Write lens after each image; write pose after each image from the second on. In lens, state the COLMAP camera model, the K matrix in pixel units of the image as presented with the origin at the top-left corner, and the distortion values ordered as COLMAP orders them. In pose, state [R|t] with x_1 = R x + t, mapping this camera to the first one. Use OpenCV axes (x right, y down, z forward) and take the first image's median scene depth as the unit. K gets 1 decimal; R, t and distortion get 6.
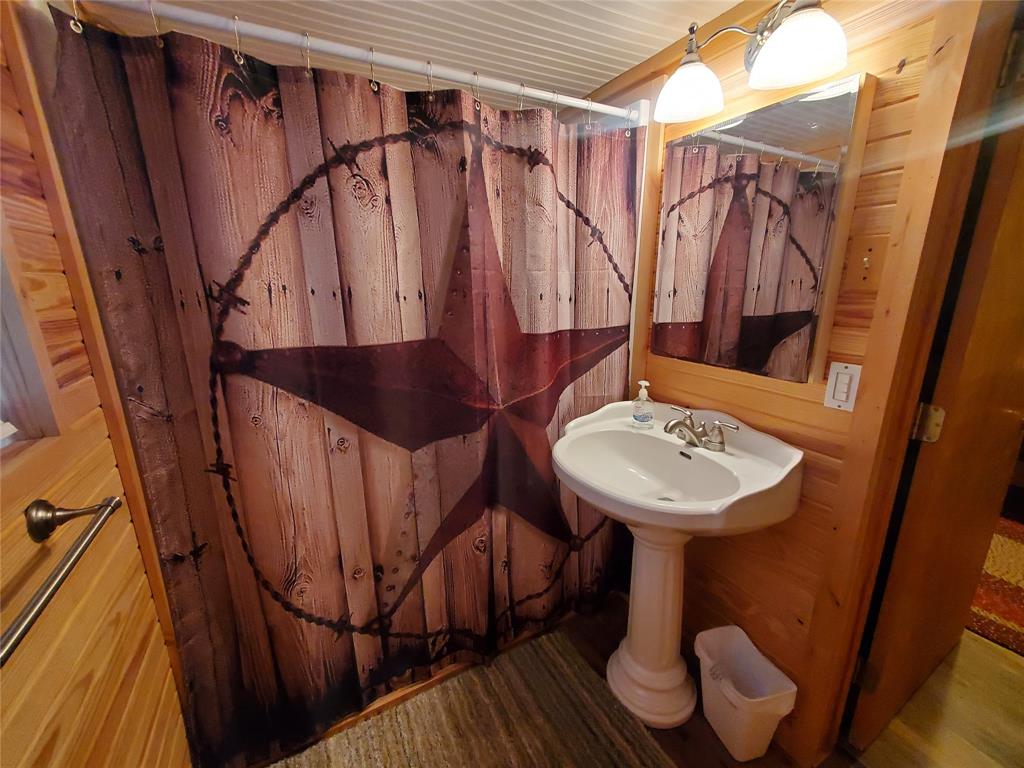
lens RADIAL K [[413.2, 0, 510.6], [0, 413.2, 385.0], [0, 0, 1]] dist [-0.002157, 0.000525]
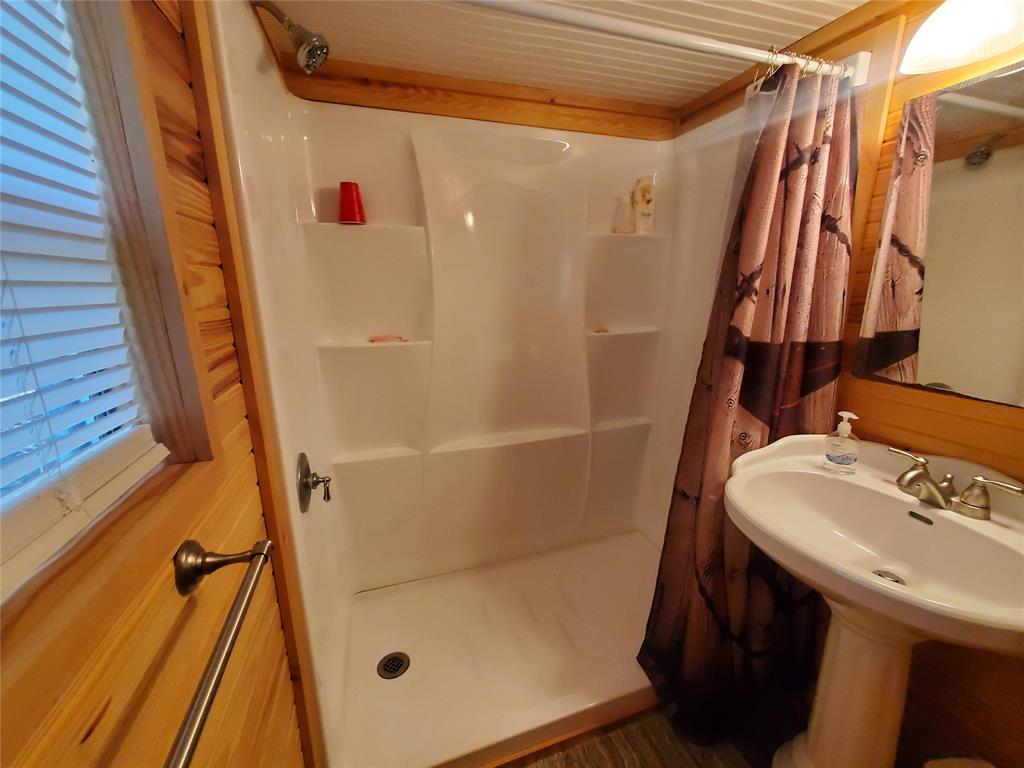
lens RADIAL K [[413.2, 0, 511.3], [0, 413.2, 384.4], [0, 0, 1]] dist [-0.002157, 0.000525]
pose [[0.985463, 0.048163, -0.162921, -0.196740], [-0.049727, 0.998748, -0.005529, -0.029455], [0.162451, 0.013550, 0.986624, 0.145476]]
